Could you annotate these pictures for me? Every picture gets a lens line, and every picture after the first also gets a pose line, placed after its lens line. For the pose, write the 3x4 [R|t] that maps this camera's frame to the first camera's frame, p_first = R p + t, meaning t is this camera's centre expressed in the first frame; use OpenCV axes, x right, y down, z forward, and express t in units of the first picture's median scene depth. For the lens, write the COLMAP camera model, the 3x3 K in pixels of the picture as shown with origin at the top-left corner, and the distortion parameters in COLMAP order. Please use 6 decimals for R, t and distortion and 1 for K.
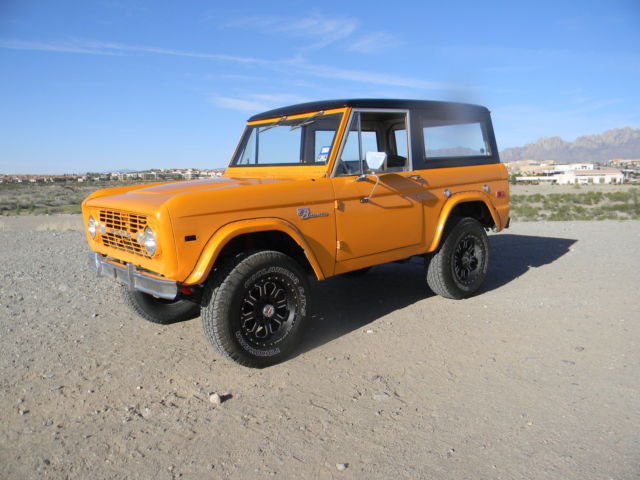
lens RADIAL K [[522.5, 0, 320.0], [0, 522.5, 240.0], [0, 0, 1]] dist [0.000314, -0.002685]
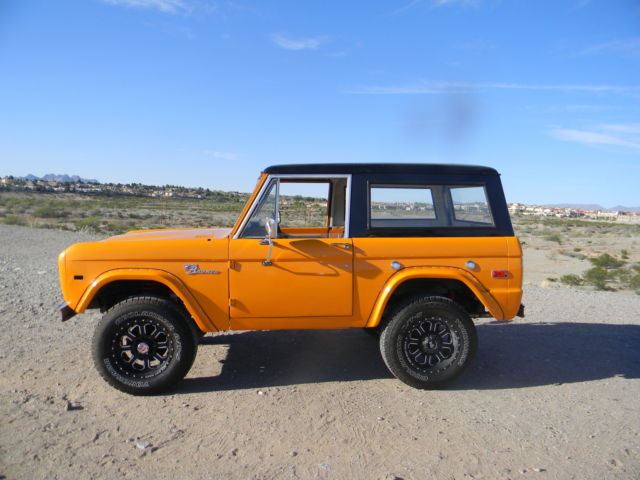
lens RADIAL K [[527.9, 0, 316.3], [0, 527.9, 226.5], [0, 0, 1]] dist [-0.006078, -0.003674]
pose [[0.808603, 0.077783, -0.583190, 0.677223], [-0.128029, 0.990732, -0.045375, -0.100010], [0.574256, 0.111356, 0.811067, 0.178591]]
